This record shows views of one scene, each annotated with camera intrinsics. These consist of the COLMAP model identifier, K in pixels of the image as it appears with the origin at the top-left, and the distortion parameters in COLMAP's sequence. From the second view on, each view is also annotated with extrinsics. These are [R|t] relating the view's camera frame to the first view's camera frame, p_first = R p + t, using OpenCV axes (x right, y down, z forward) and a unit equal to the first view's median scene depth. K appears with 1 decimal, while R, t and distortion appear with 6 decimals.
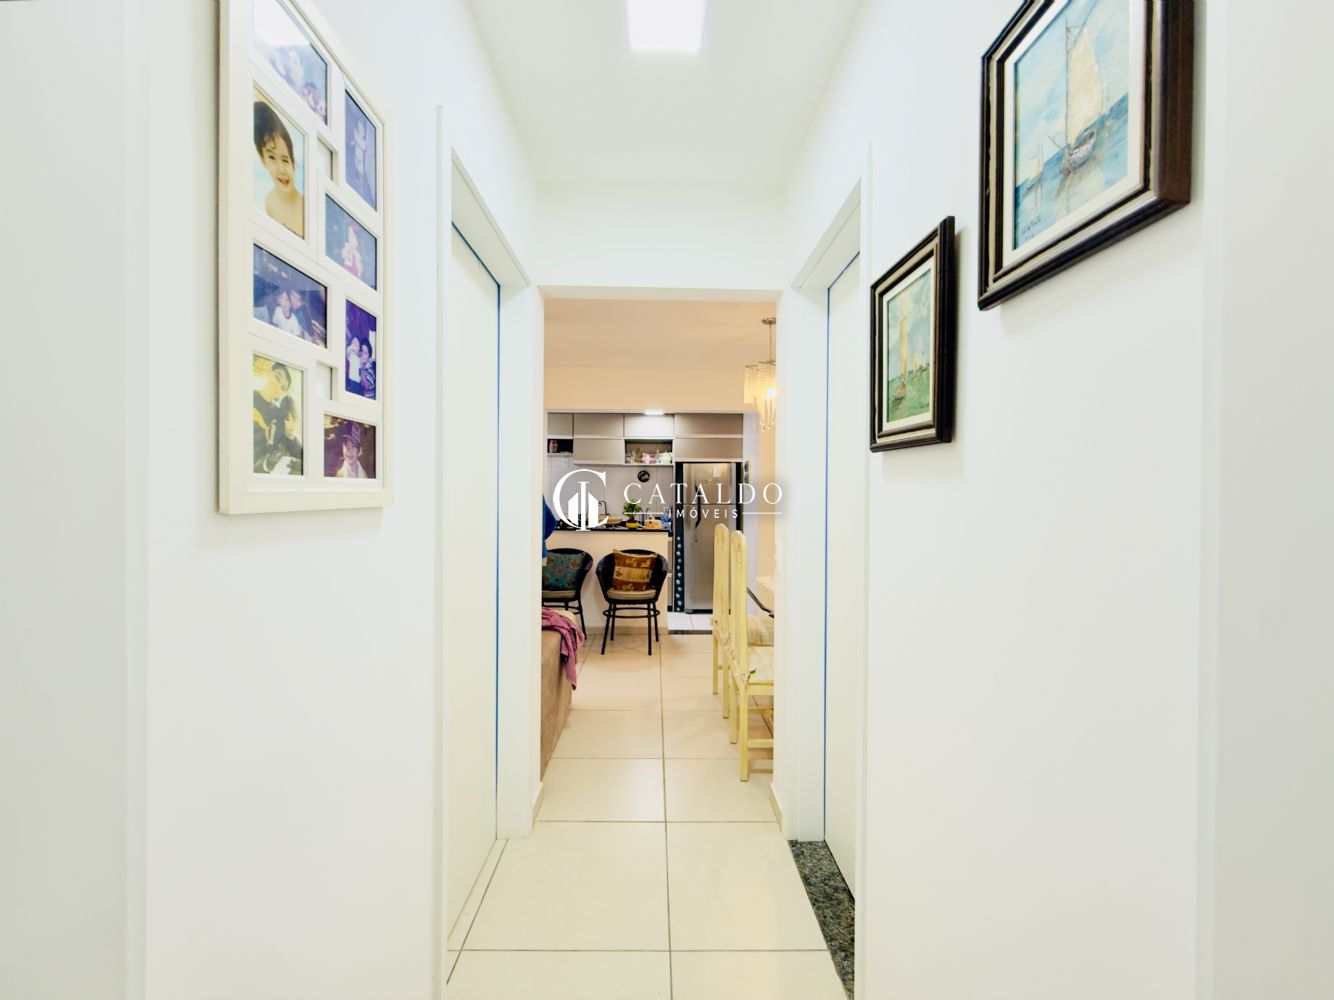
lens RADIAL K [[530.2, 0, 663.8], [0, 530.2, 500.4], [0, 0, 1]] dist [-0.000601, 0.000000]
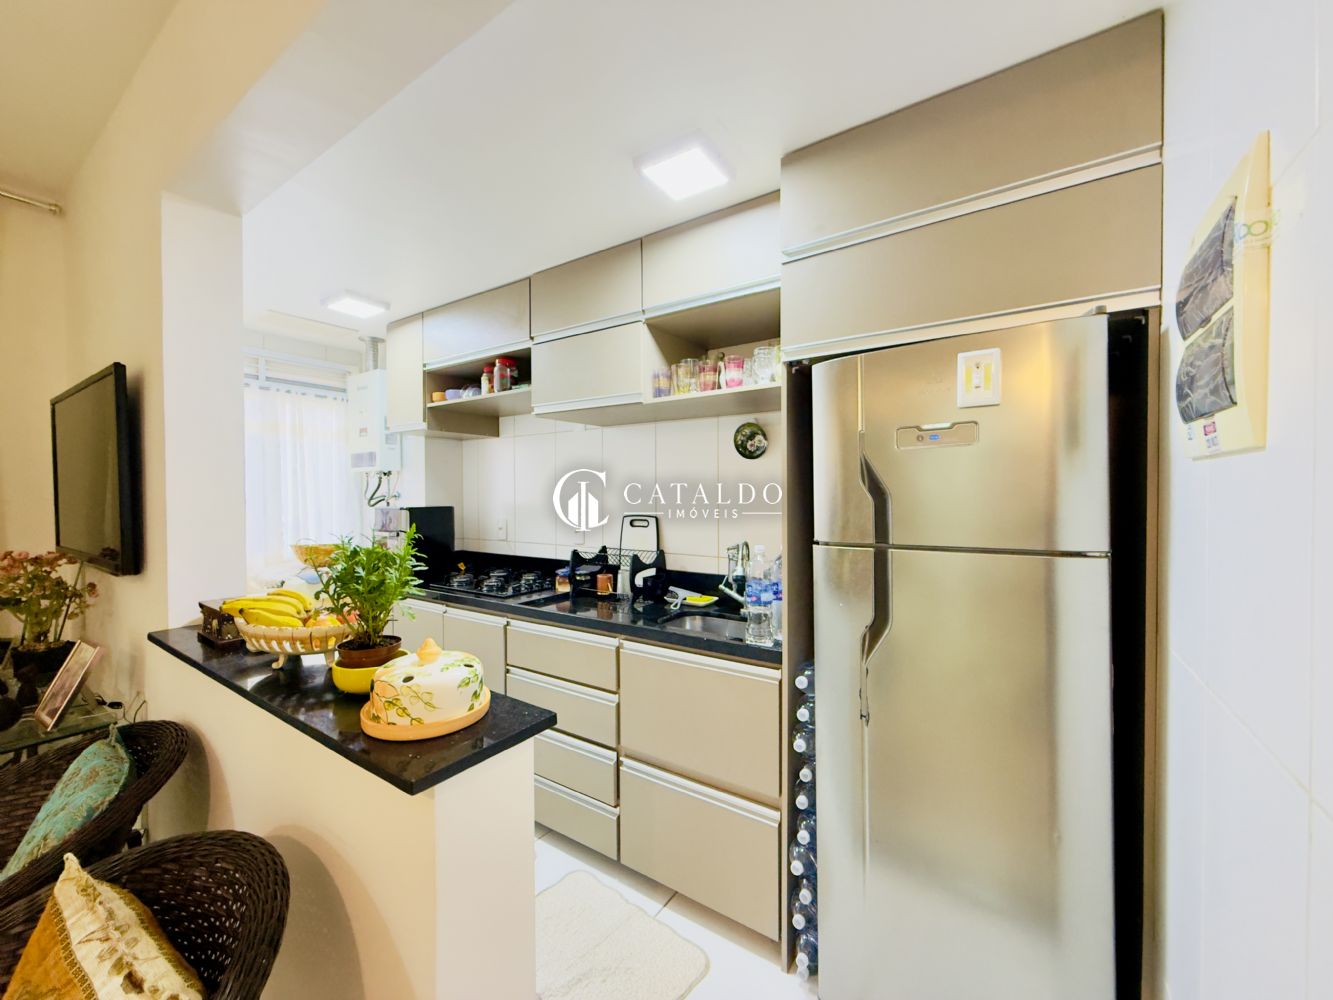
lens RADIAL K [[532.7, 0, 660.9], [0, 532.7, 494.4], [0, 0, 1]] dist [-0.000610, -0.000021]
pose [[0.815123, -0.005883, -0.579259, 0.116703], [0.003274, 0.999979, -0.005549, -0.011730], [0.579279, 0.002627, 0.815125, 0.768951]]
